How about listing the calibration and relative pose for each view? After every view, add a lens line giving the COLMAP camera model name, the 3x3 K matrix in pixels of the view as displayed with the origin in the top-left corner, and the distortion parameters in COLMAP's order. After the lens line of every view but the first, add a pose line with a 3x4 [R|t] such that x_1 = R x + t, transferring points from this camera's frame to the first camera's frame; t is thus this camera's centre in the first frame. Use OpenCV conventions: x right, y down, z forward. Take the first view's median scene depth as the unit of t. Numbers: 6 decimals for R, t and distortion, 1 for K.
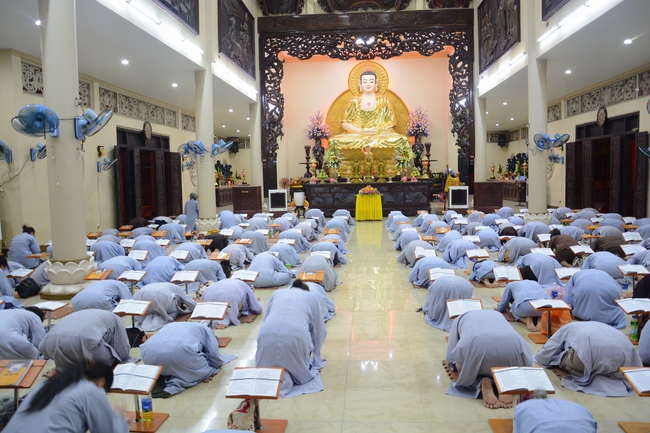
lens RADIAL K [[508.1, 0, 324.2], [0, 508.1, 215.5], [0, 0, 1]] dist [-0.002179, -0.000122]
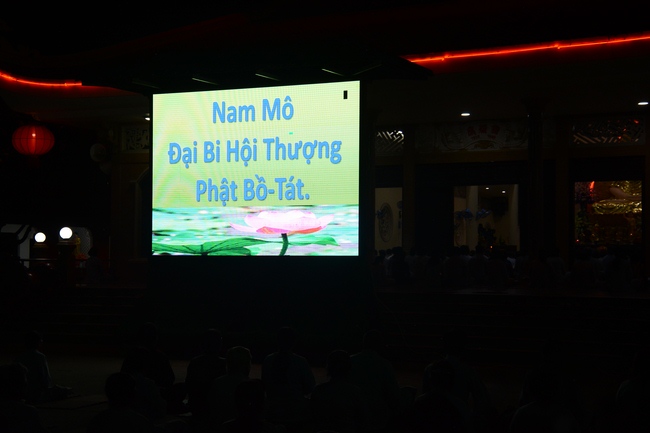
lens RADIAL K [[1117.4, 0, 324.7], [0, 1117.4, 216.5], [0, 0, 1]] dist [0.052787, 0.000000]
pose [[0.941167, 0.012150, -0.337724, 0.250939], [-0.052000, 0.992659, -0.109200, 0.136425], [0.333918, 0.120337, 0.934889, -1.190437]]
